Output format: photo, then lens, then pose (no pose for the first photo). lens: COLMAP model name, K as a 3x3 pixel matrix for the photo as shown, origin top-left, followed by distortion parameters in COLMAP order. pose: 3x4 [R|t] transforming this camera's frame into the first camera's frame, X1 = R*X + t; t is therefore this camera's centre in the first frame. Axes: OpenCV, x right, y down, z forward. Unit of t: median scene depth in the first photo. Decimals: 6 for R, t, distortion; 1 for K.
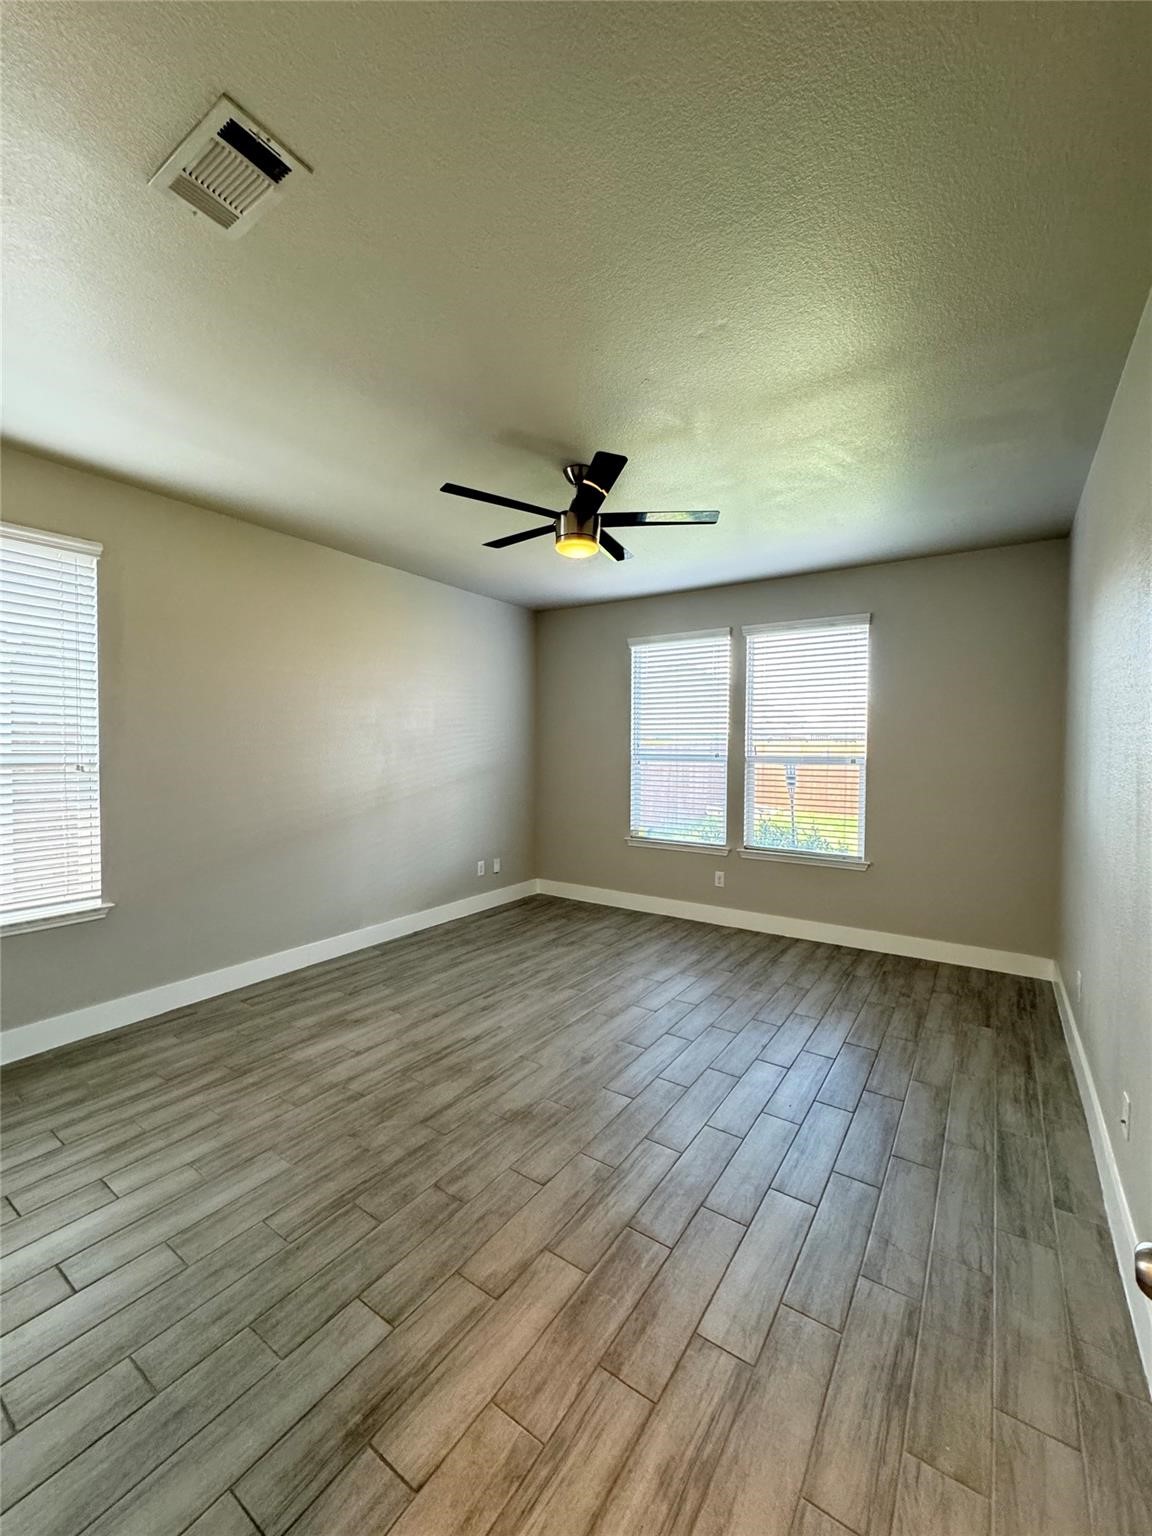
lens RADIAL K [[615.1, 0, 576.0], [0, 615.1, 768.0], [0, 0, 1]] dist [-0.001201, -0.000209]
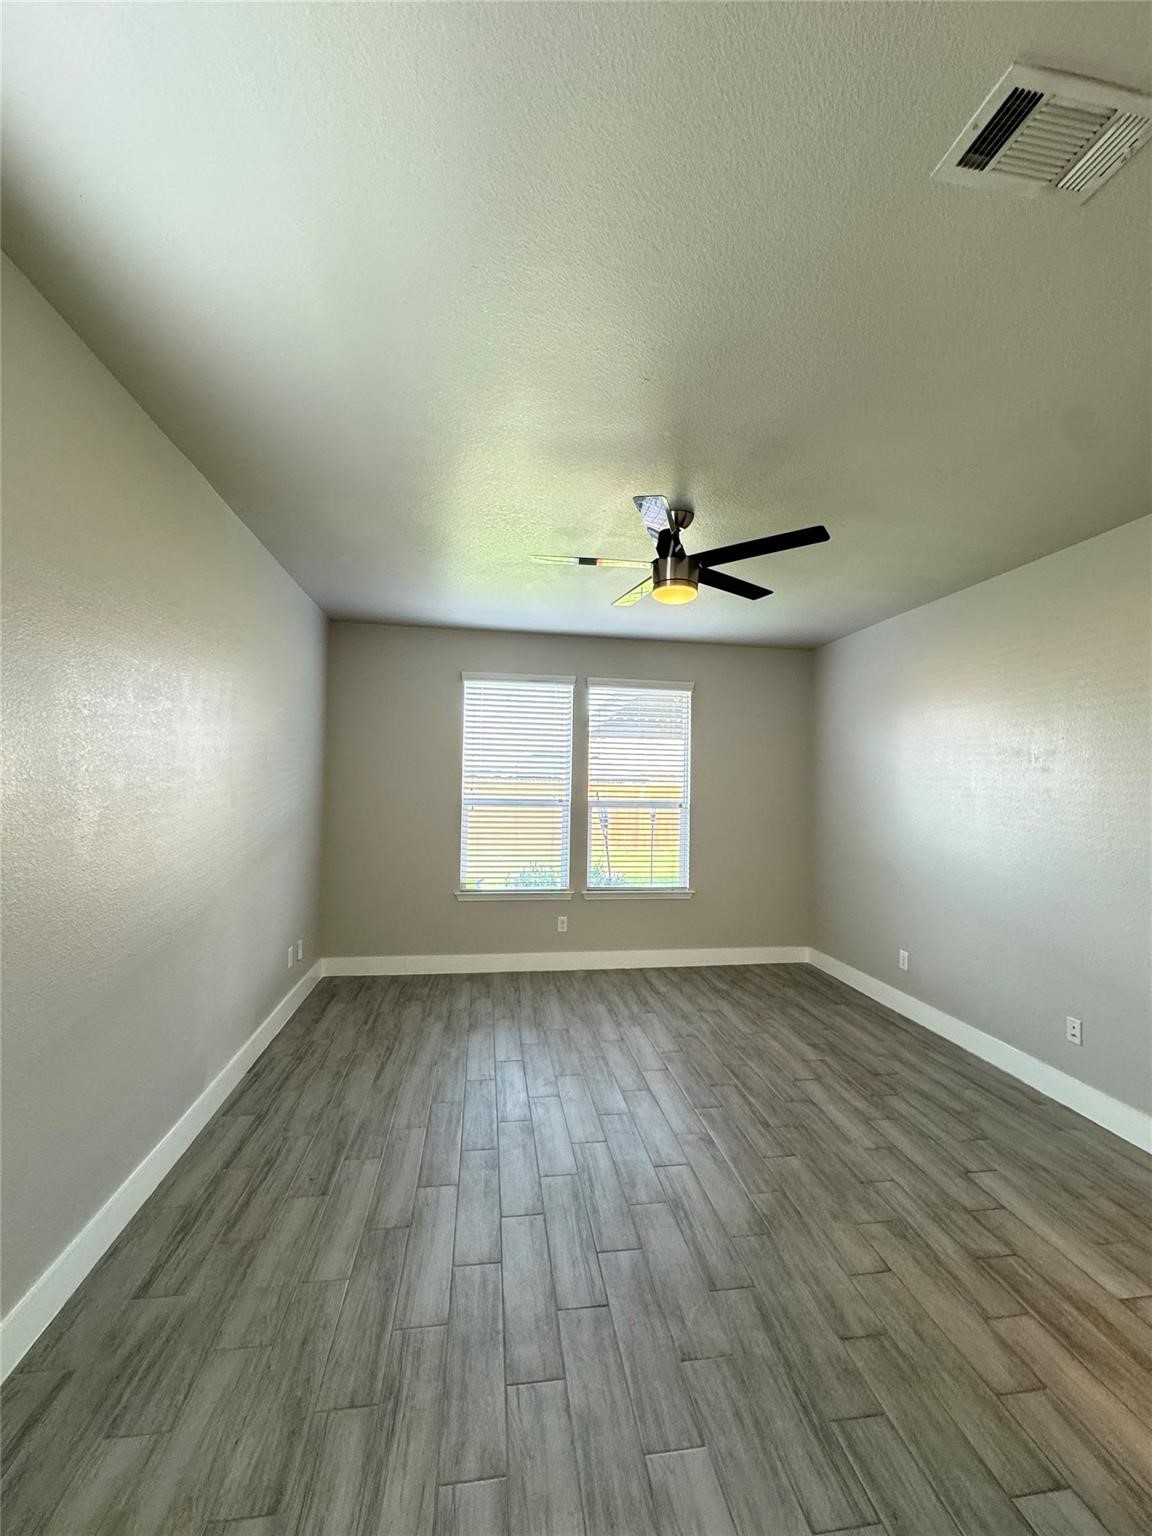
lens RADIAL K [[615.1, 0, 576.0], [0, 615.1, 768.0], [0, 0, 1]] dist [-0.001201, -0.000209]
pose [[0.729548, 0.025794, 0.683443, -0.553422], [0.008151, 0.998890, -0.046401, -0.033390], [-0.683881, 0.039422, 0.728528, 0.307564]]
